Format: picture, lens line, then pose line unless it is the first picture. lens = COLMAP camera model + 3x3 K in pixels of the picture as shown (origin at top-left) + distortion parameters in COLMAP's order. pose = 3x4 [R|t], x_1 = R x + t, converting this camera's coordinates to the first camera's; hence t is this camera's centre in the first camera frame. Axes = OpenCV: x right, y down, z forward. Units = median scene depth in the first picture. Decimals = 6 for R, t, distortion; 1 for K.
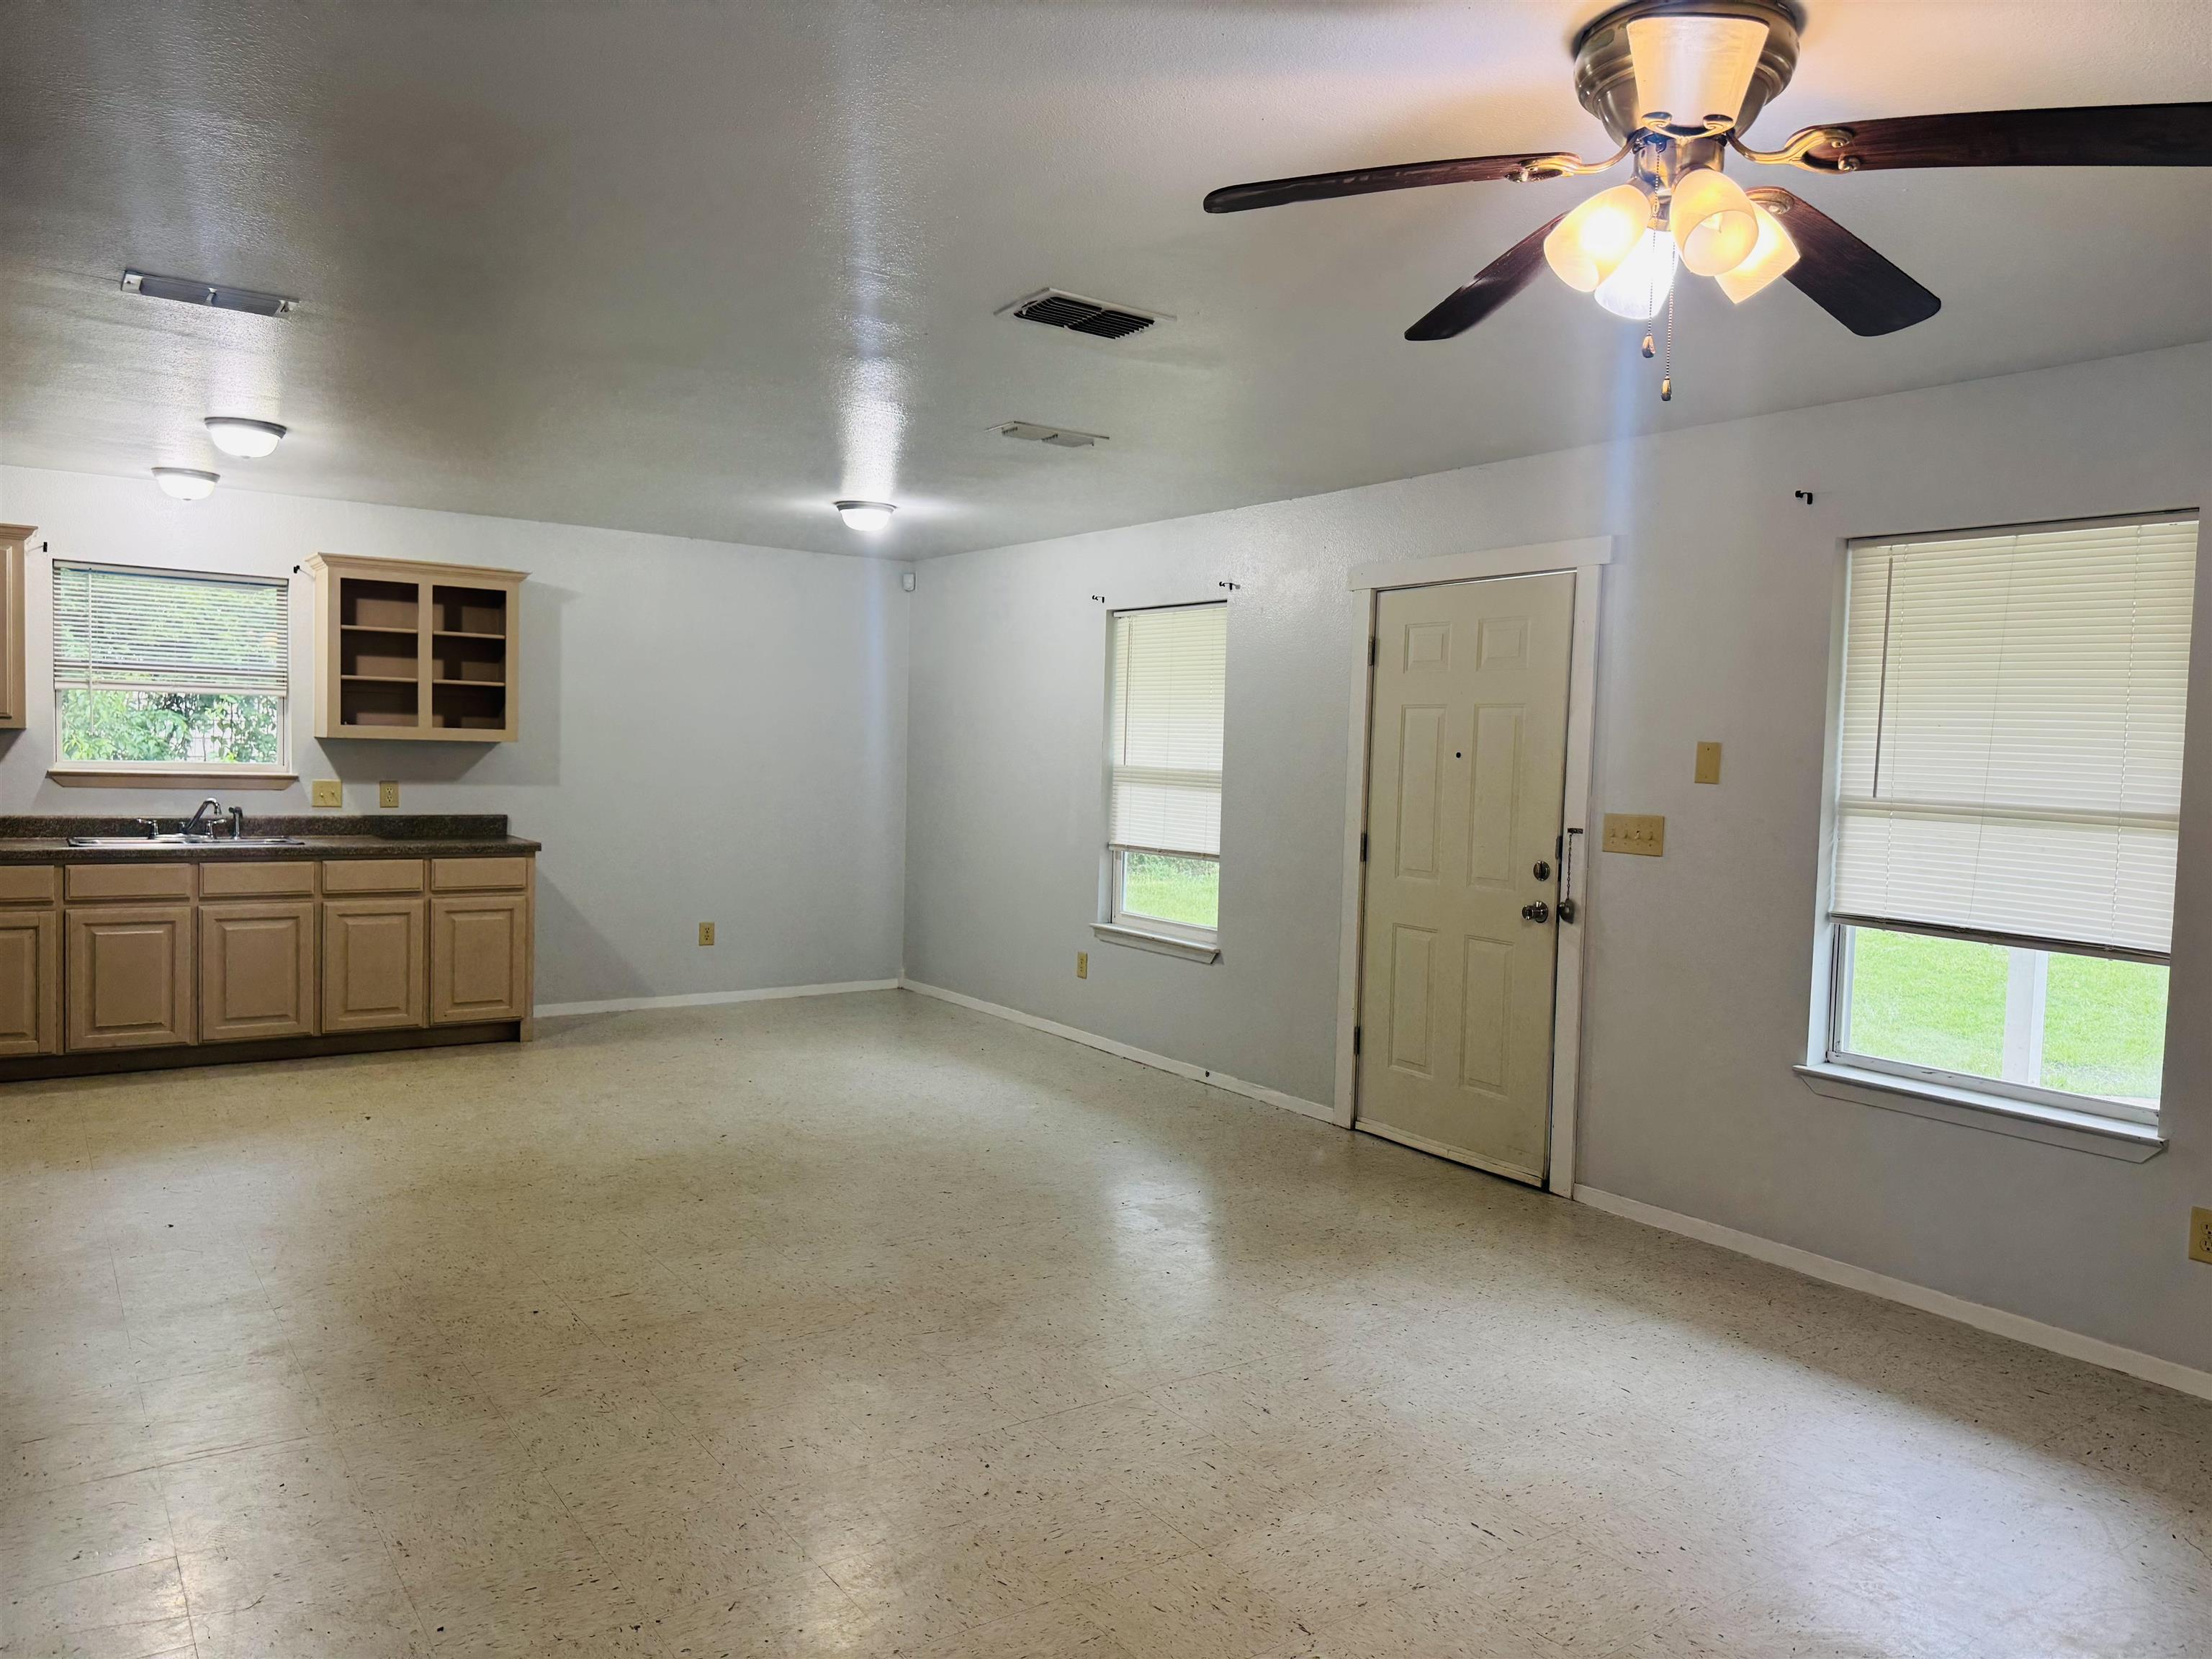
lens RADIAL K [[1539.4, 0, 1106.0], [0, 1539.4, 829.5], [0, 0, 1]] dist [0.157630, -0.245359]
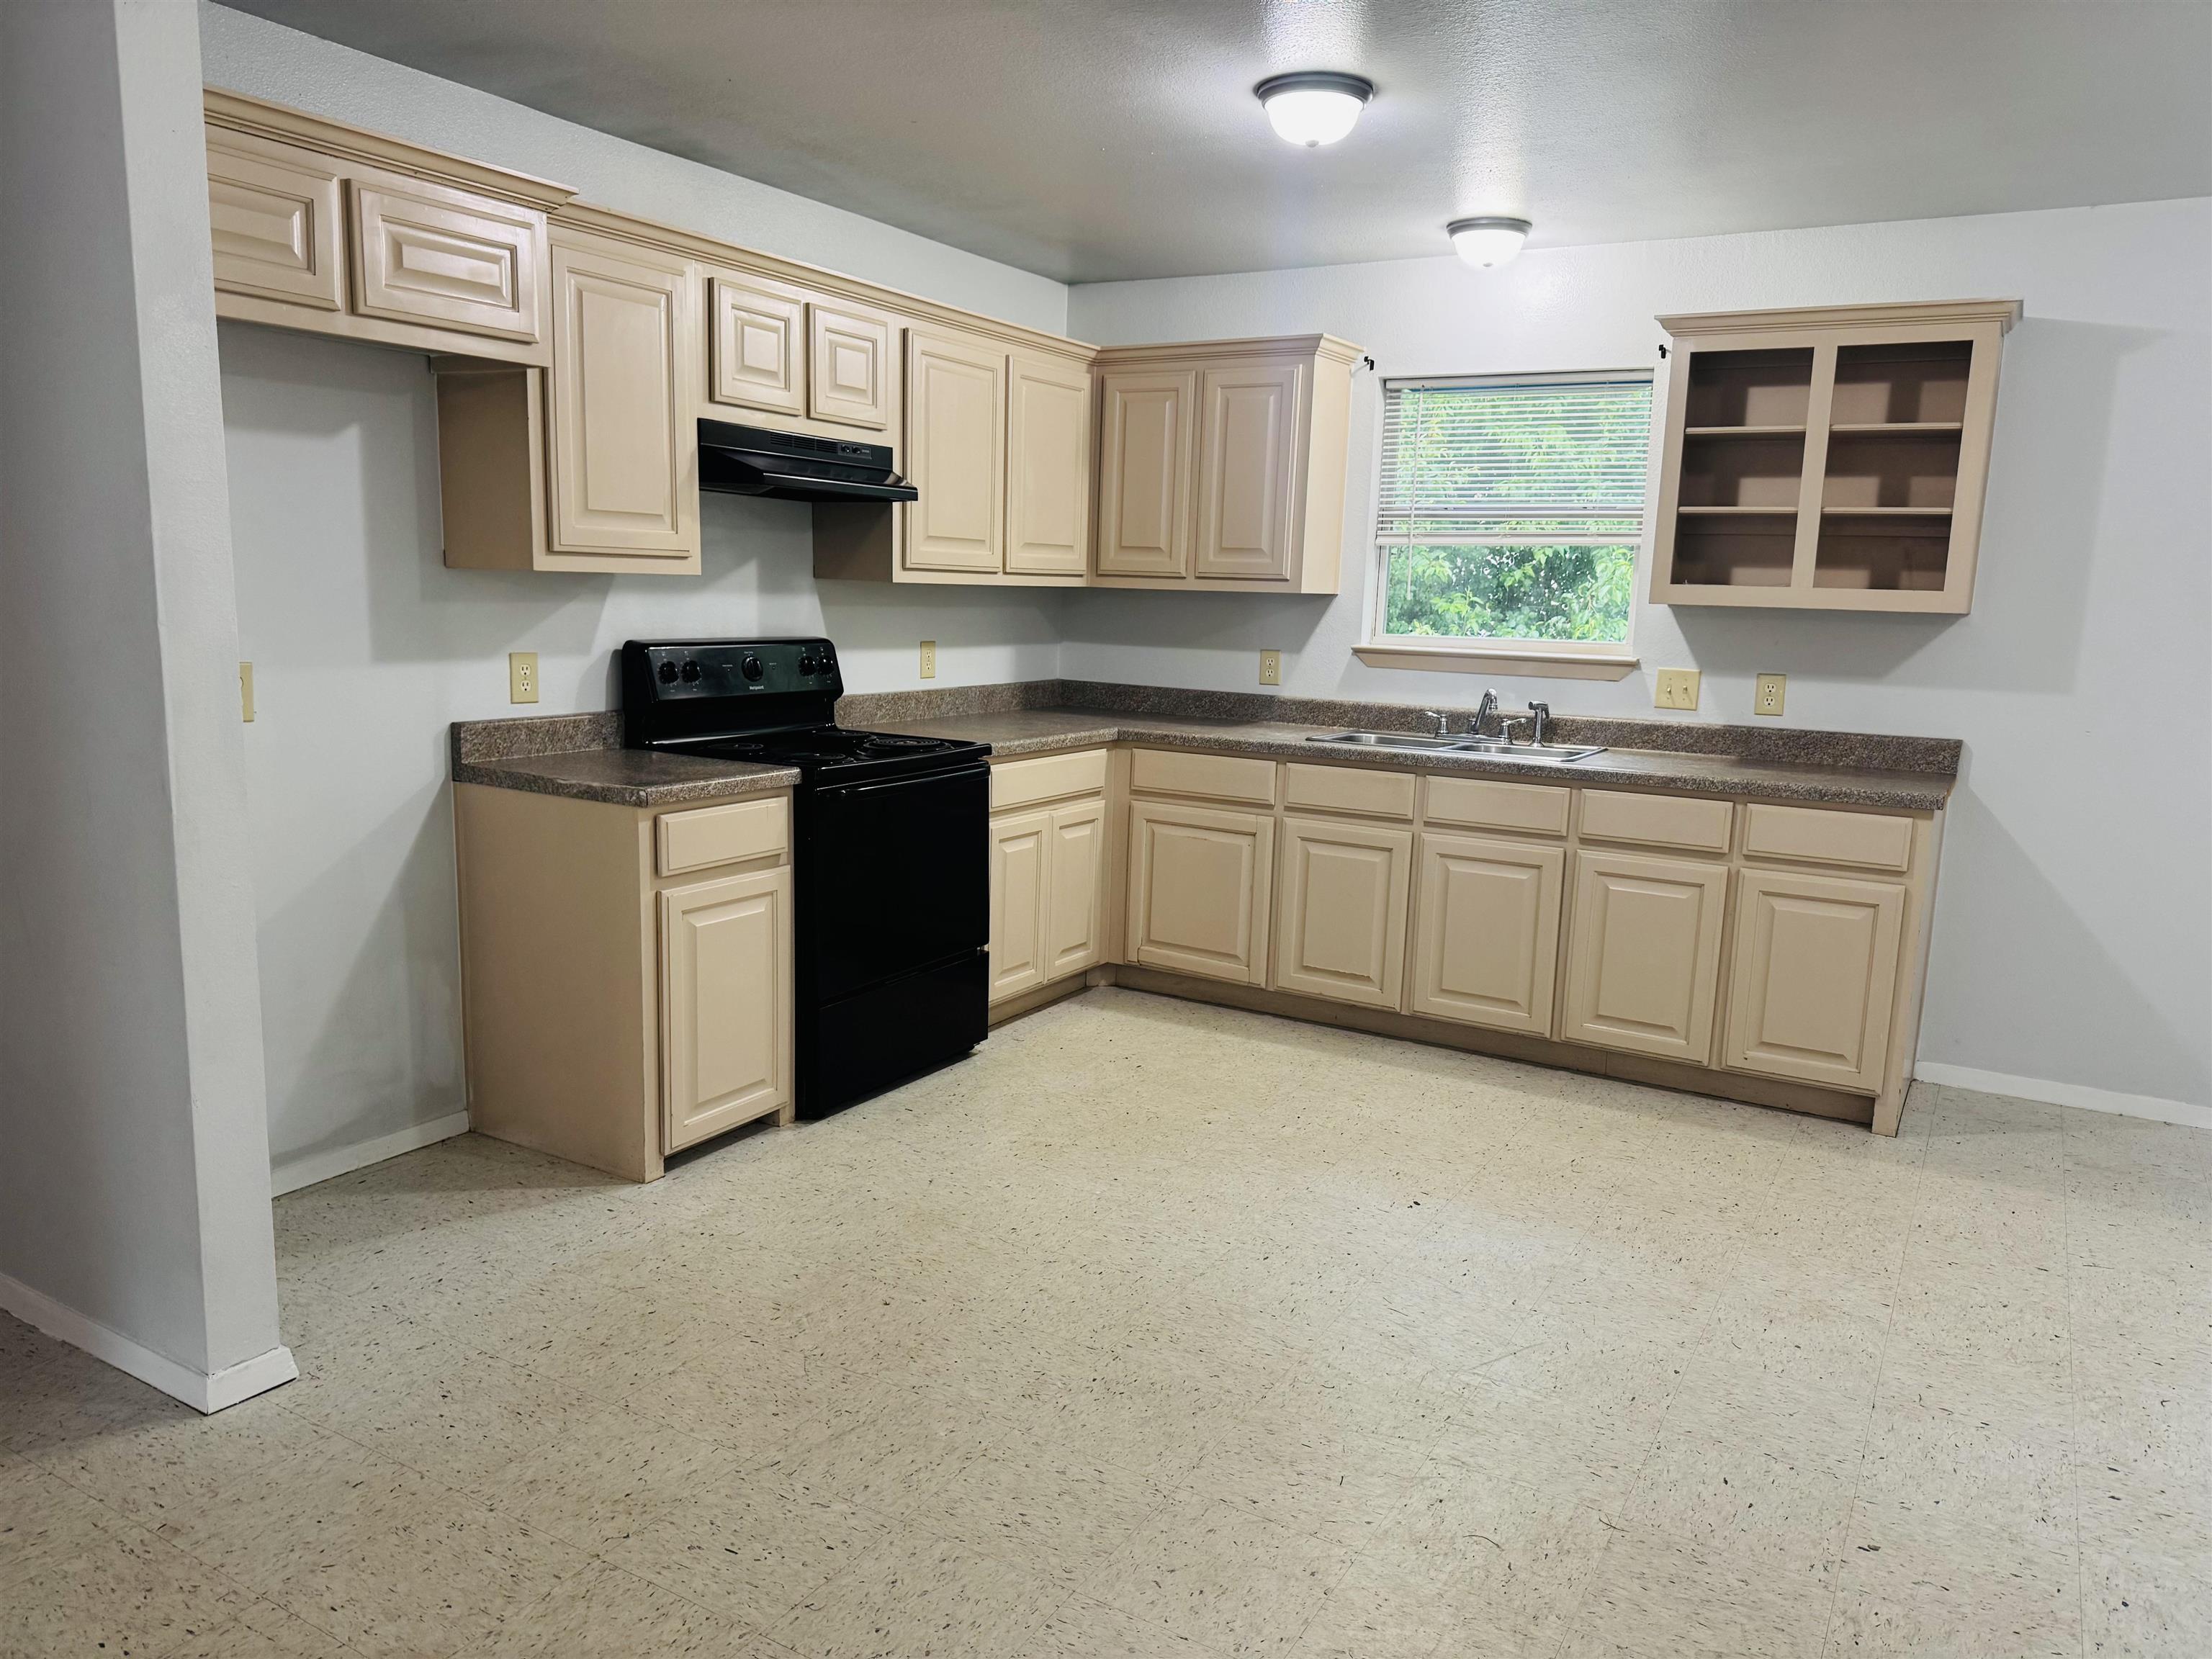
lens RADIAL K [[1539.4, 0, 1106.0], [0, 1539.4, 829.5], [0, 0, 1]] dist [0.157630, -0.245359]
pose [[0.421668, 0.127086, -0.897800, 0.014350], [-0.068060, 0.991772, 0.108422, -0.019934], [0.904192, 0.015386, 0.426848, 0.506368]]
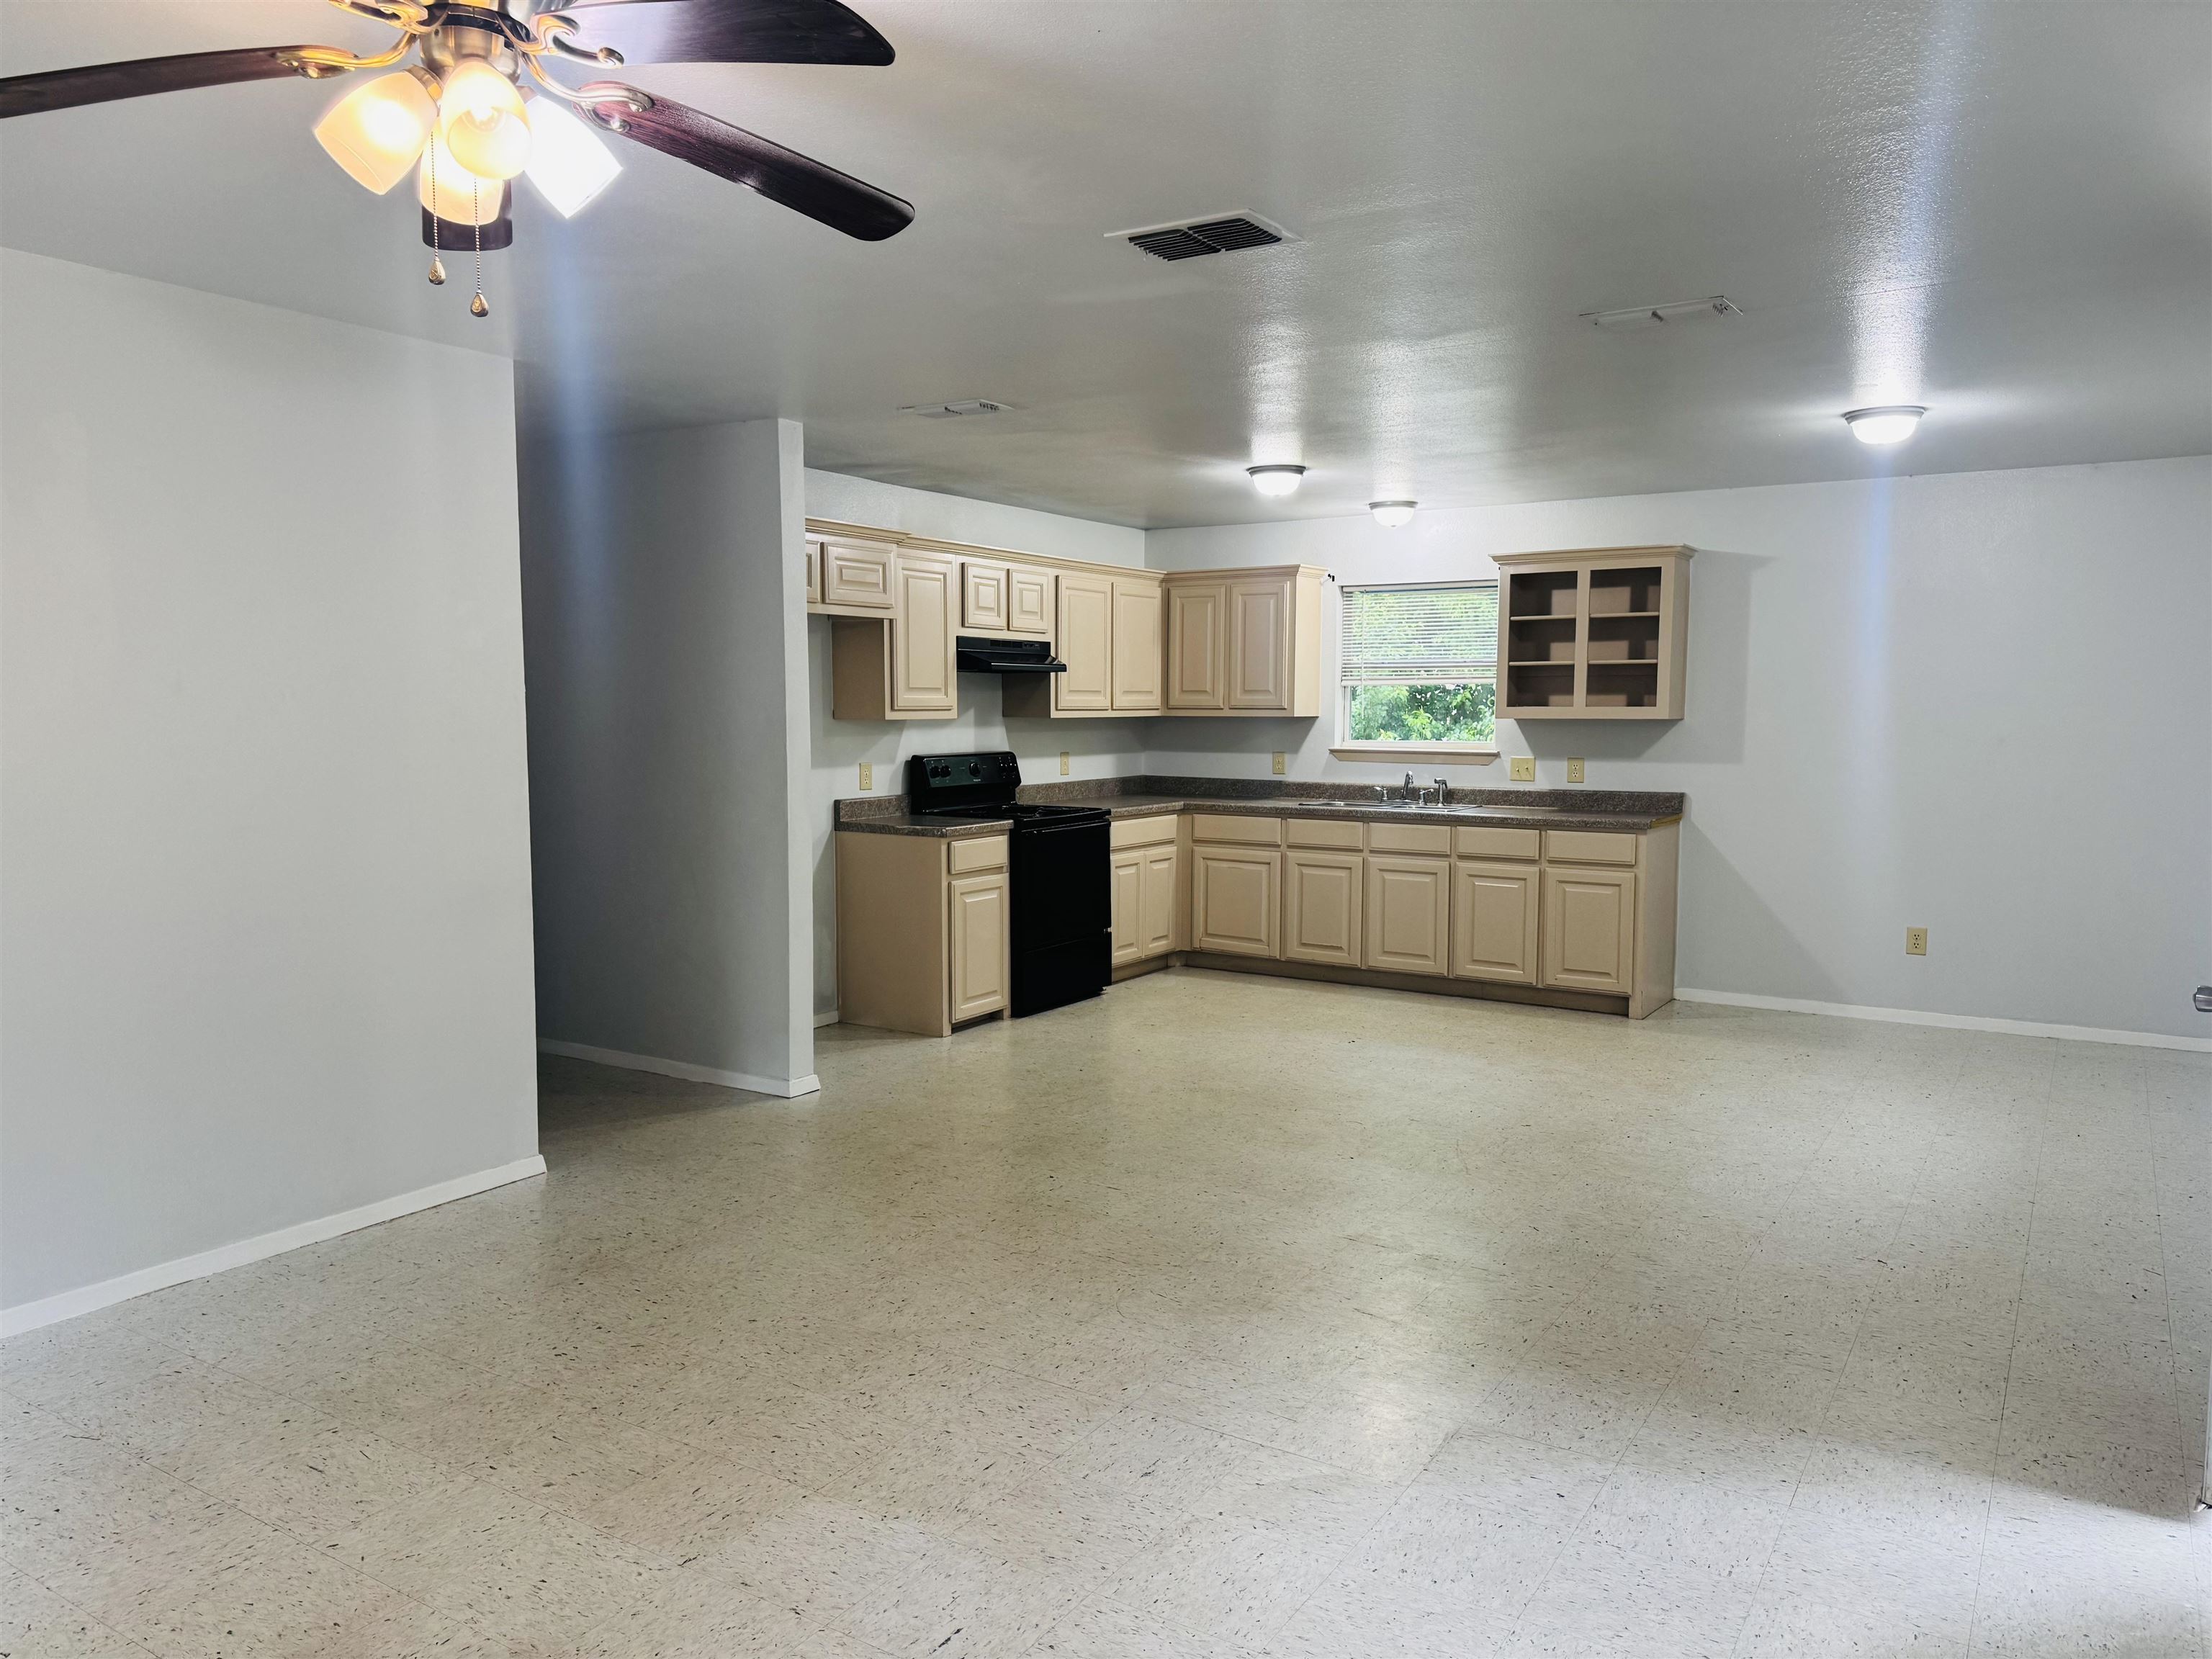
lens RADIAL K [[1539.4, 0, 1106.0], [0, 1539.4, 829.5], [0, 0, 1]] dist [0.157630, -0.245359]
pose [[0.389629, 0.046710, -0.919787, 0.419413], [-0.041174, 0.998598, 0.033270, -0.004563], [0.920051, 0.024909, 0.391006, 0.306342]]
